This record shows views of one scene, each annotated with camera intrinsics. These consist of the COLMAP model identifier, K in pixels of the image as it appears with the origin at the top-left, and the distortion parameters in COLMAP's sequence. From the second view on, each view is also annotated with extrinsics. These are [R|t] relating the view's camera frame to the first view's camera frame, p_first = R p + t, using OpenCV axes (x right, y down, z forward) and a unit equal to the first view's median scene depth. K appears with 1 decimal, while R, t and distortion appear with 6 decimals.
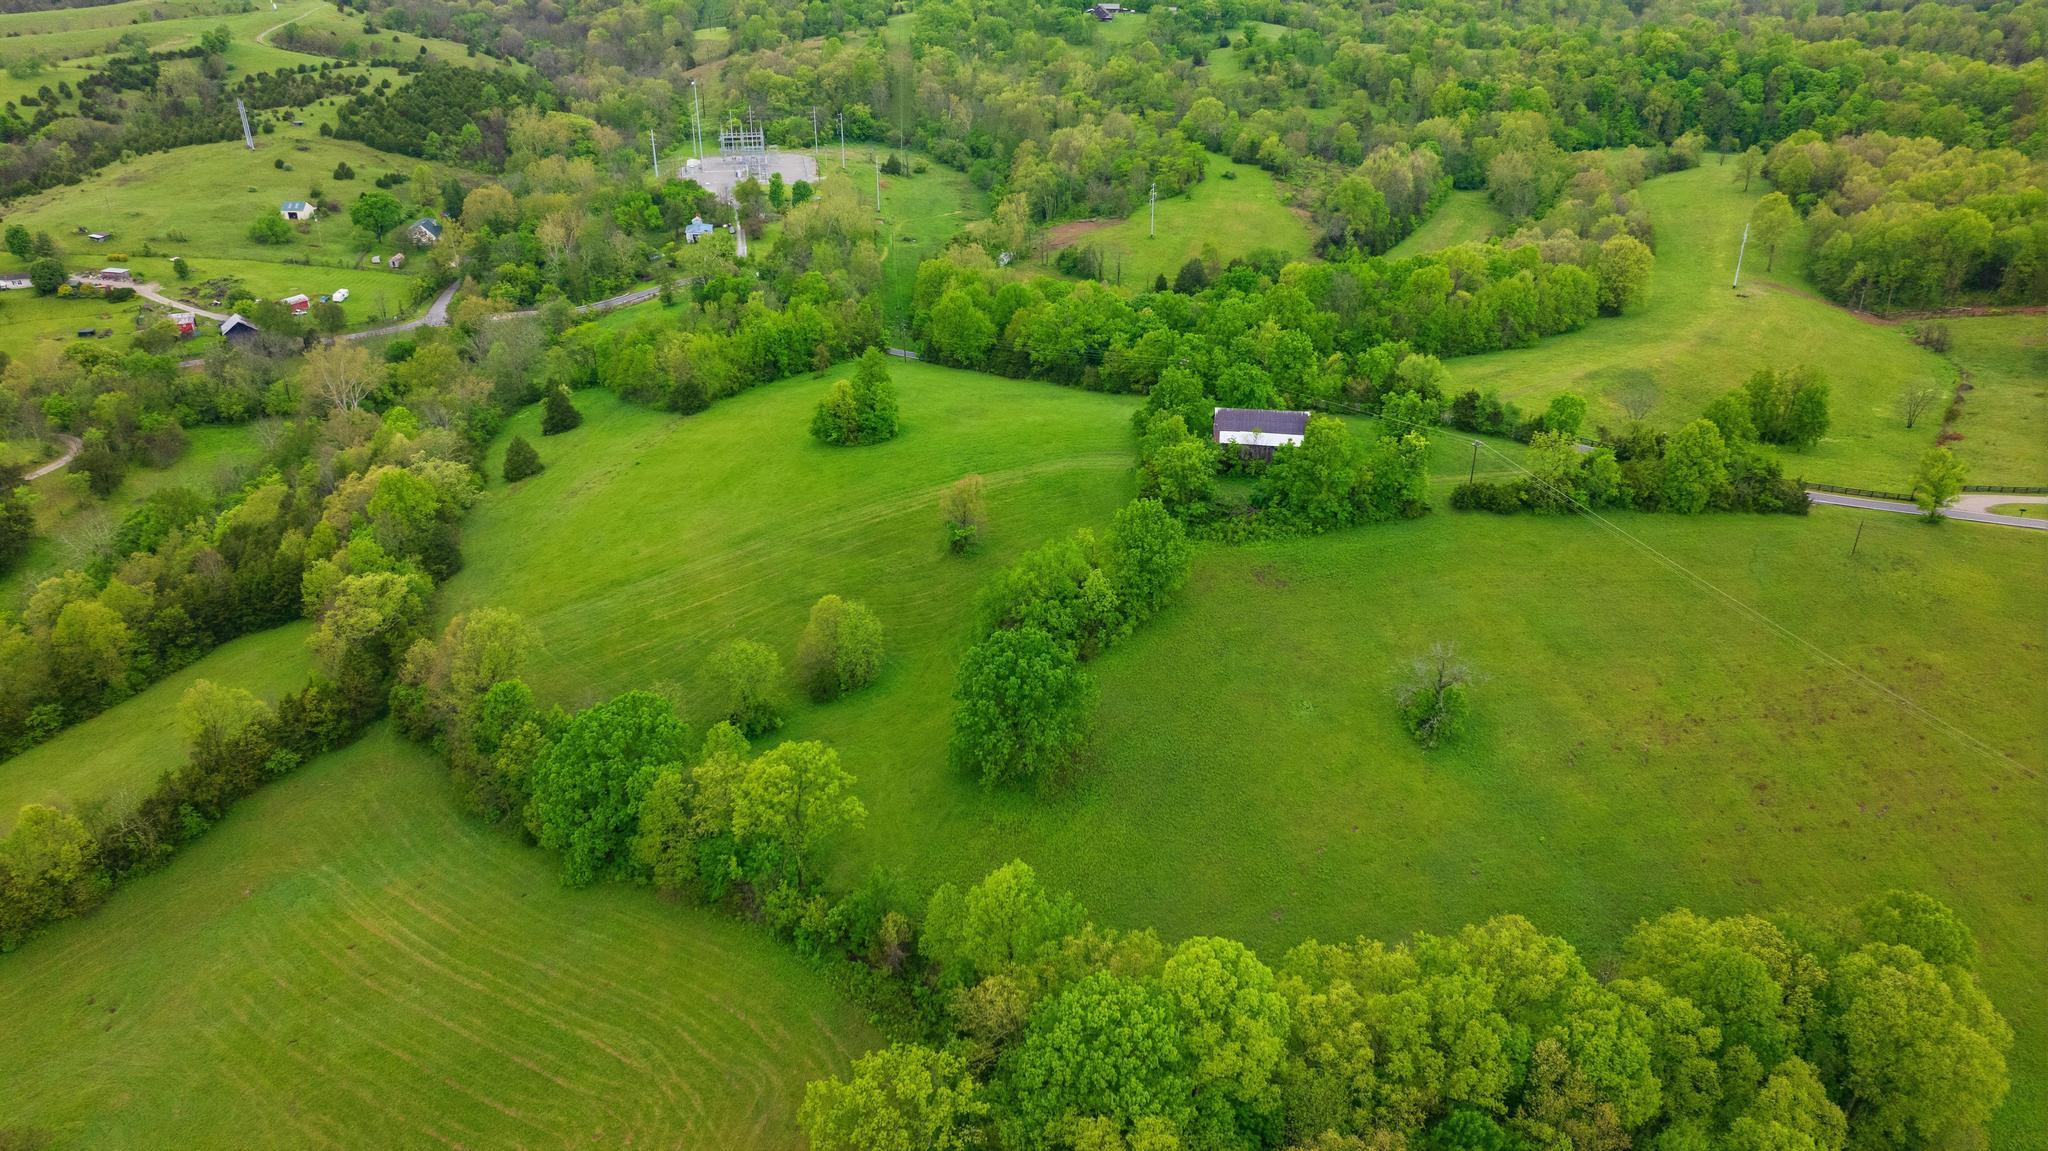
lens RADIAL K [[1442.0, 0, 1034.3], [0, 1442.0, 561.4], [0, 0, 1]] dist [-0.038044, 0.033444]
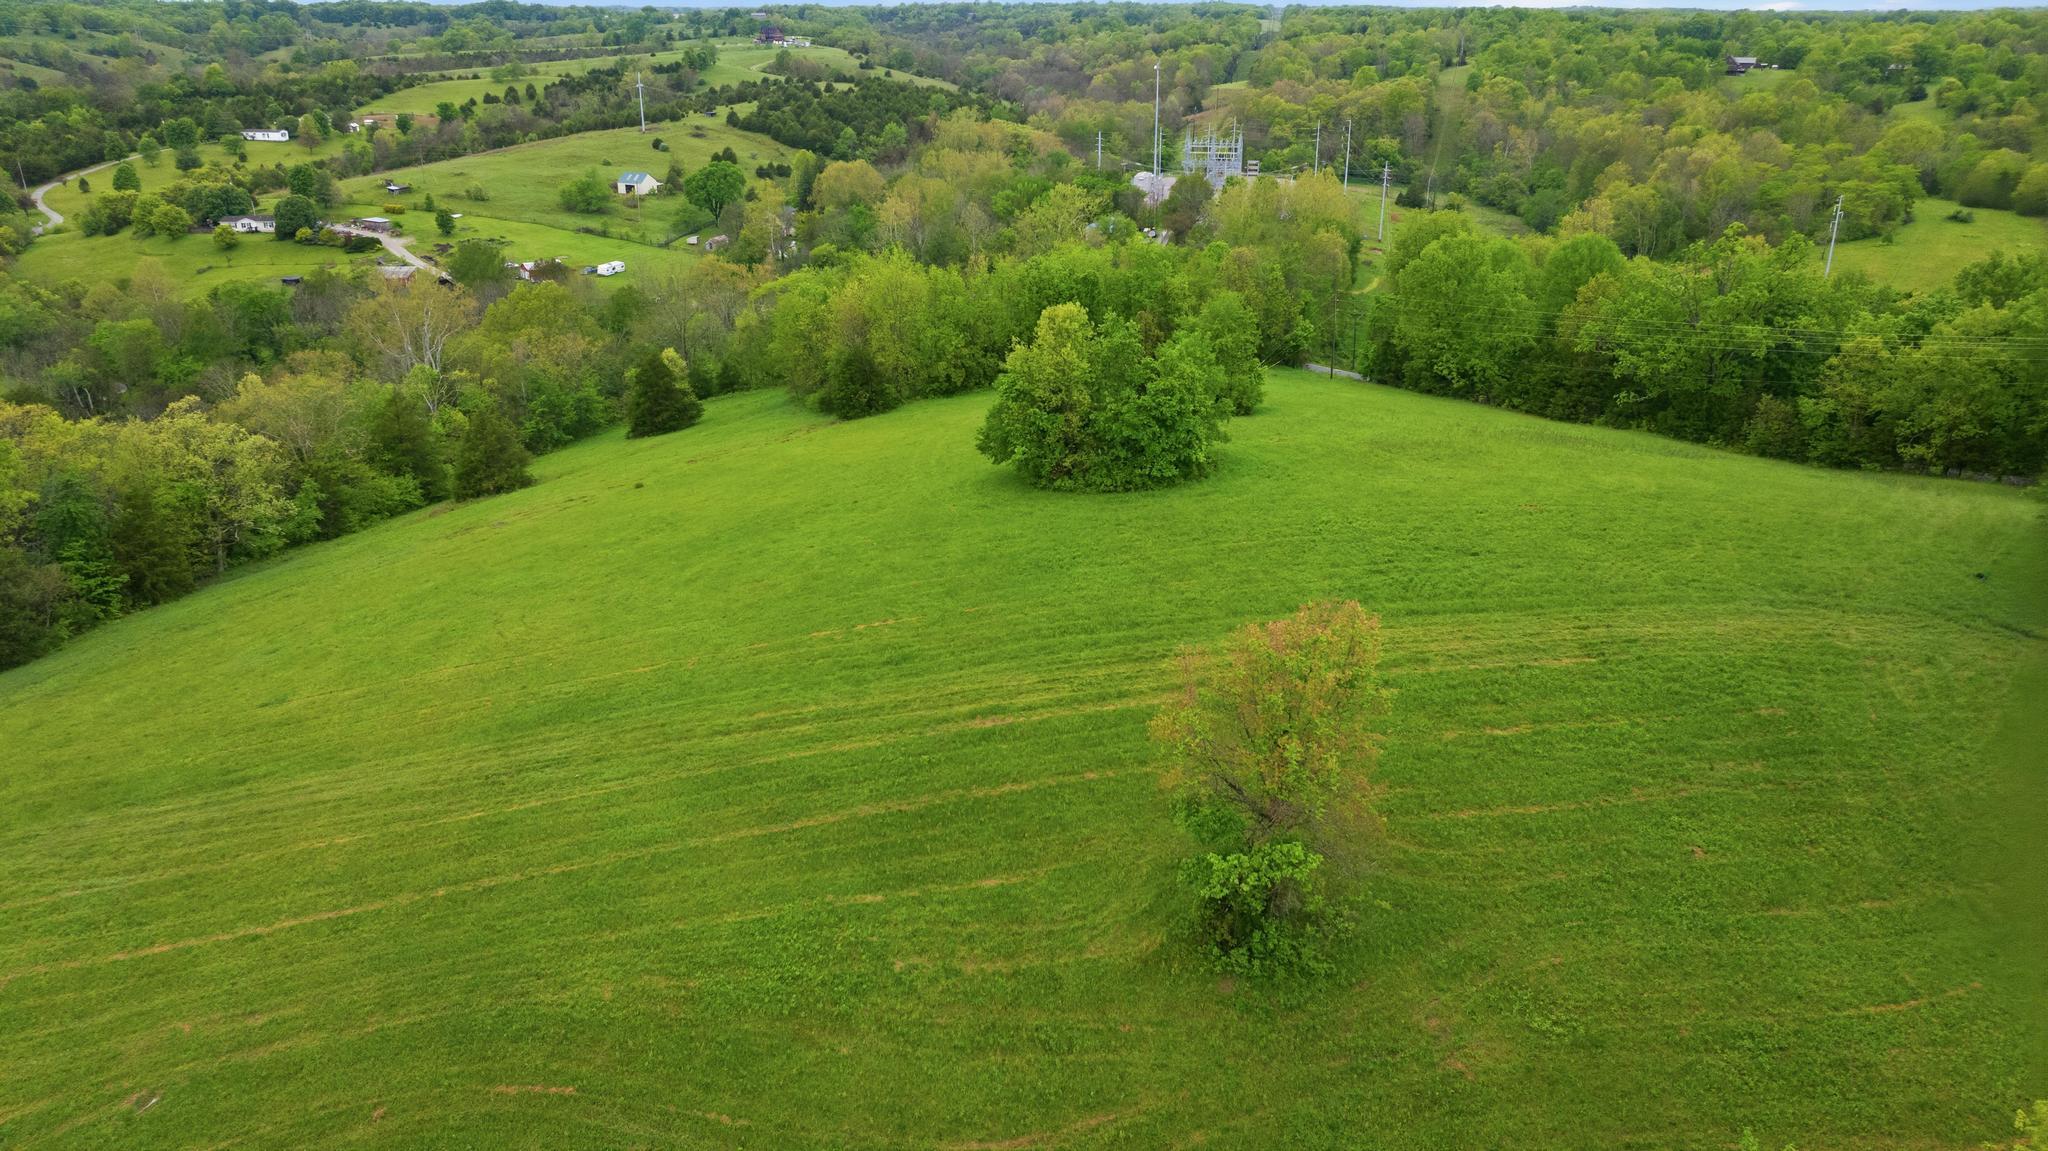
lens RADIAL K [[1442.0, 0, 1034.3], [0, 1442.0, 561.4], [0, 0, 1]] dist [-0.038044, 0.033444]
pose [[0.930388, 0.128353, -0.343371, -0.009403], [-0.160363, 0.984823, -0.066384, -0.032219], [0.329639, 0.116827, 0.936851, 0.568970]]
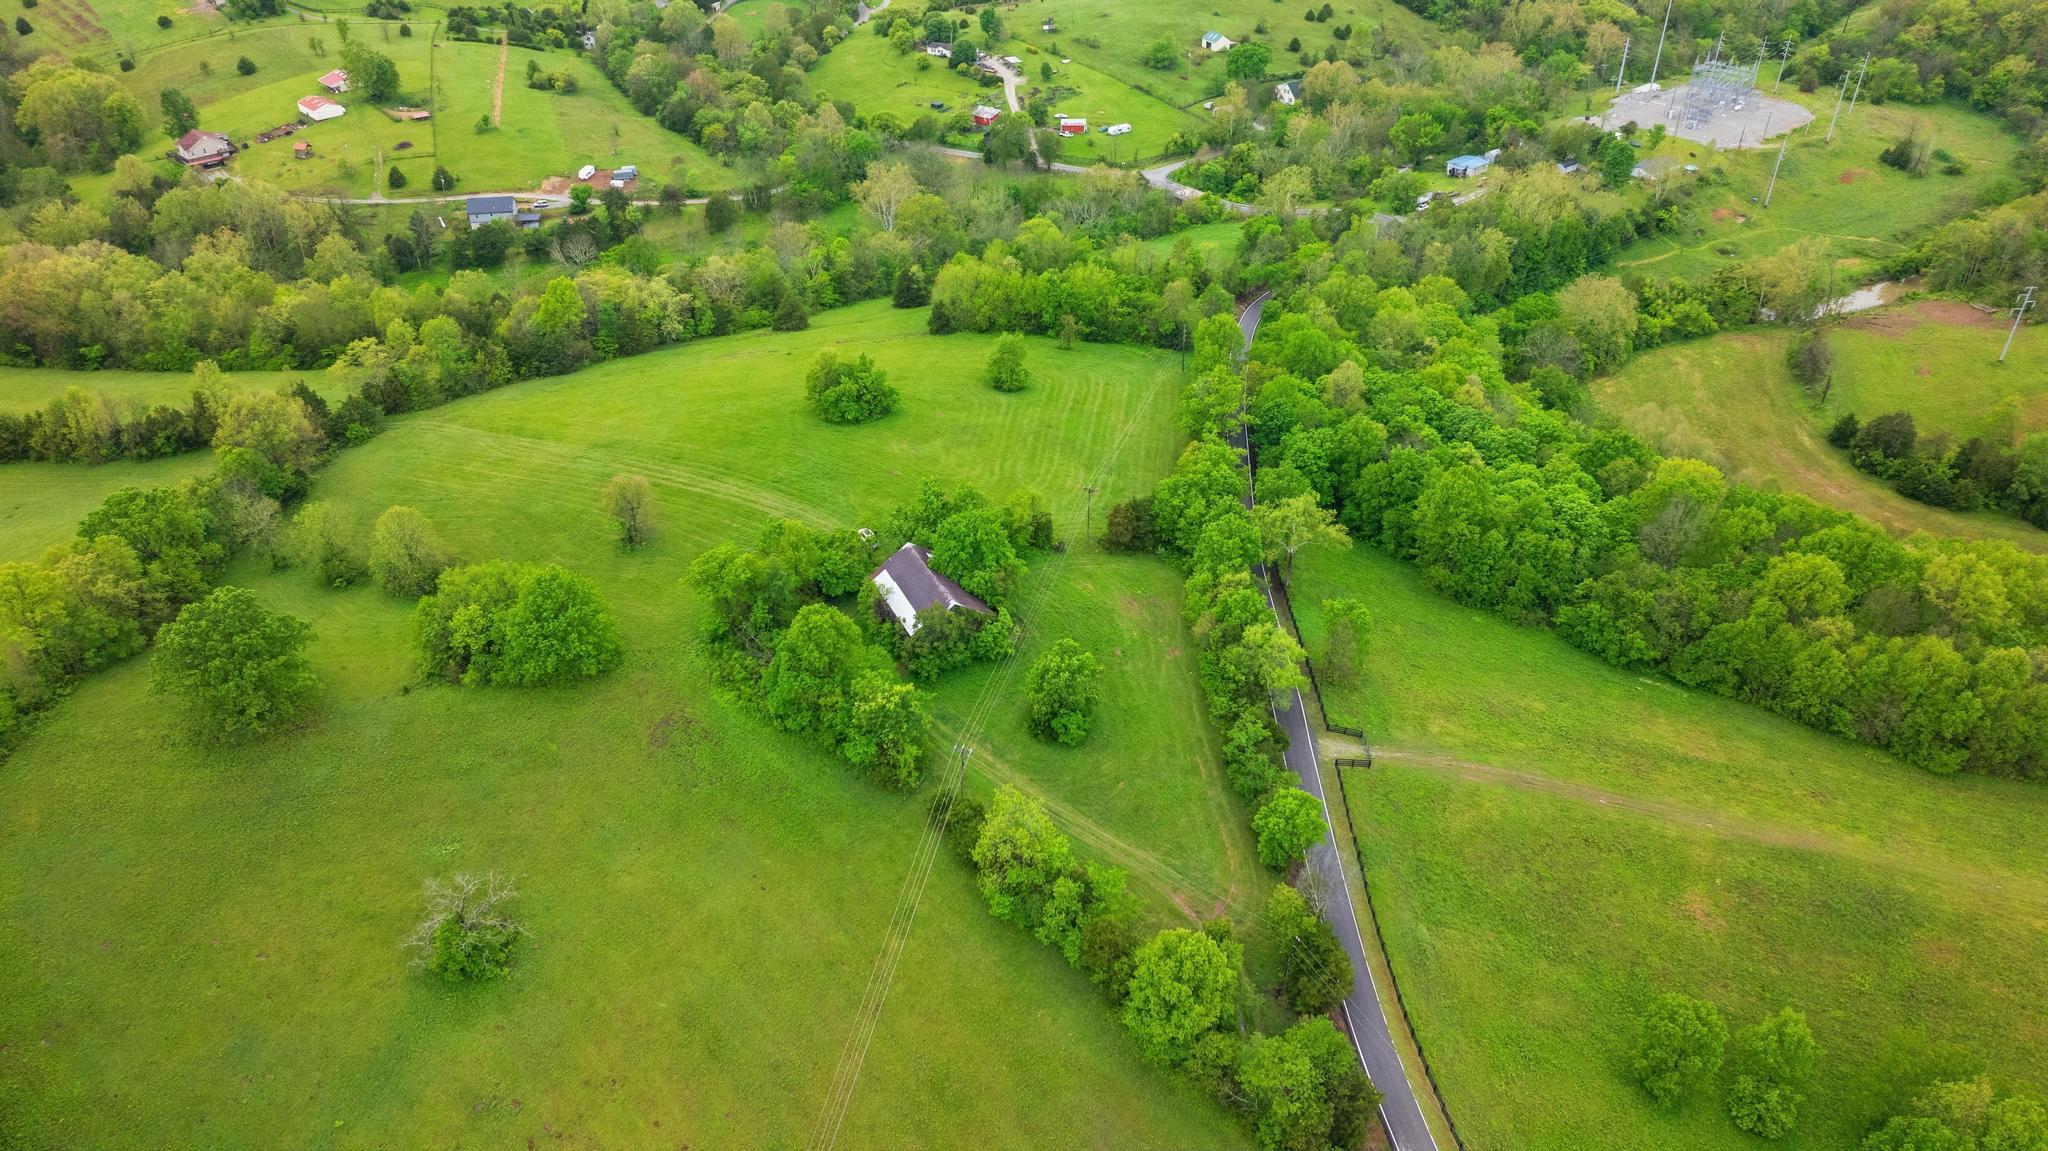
lens RADIAL K [[1442.0, 0, 1034.3], [0, 1442.0, 561.4], [0, 0, 1]] dist [-0.038044, 0.033444]
pose [[0.526036, 0.466934, -0.710816, 0.574177], [-0.377776, 0.877106, 0.296598, -0.283569], [0.761953, 0.112508, 0.637785, 0.433869]]
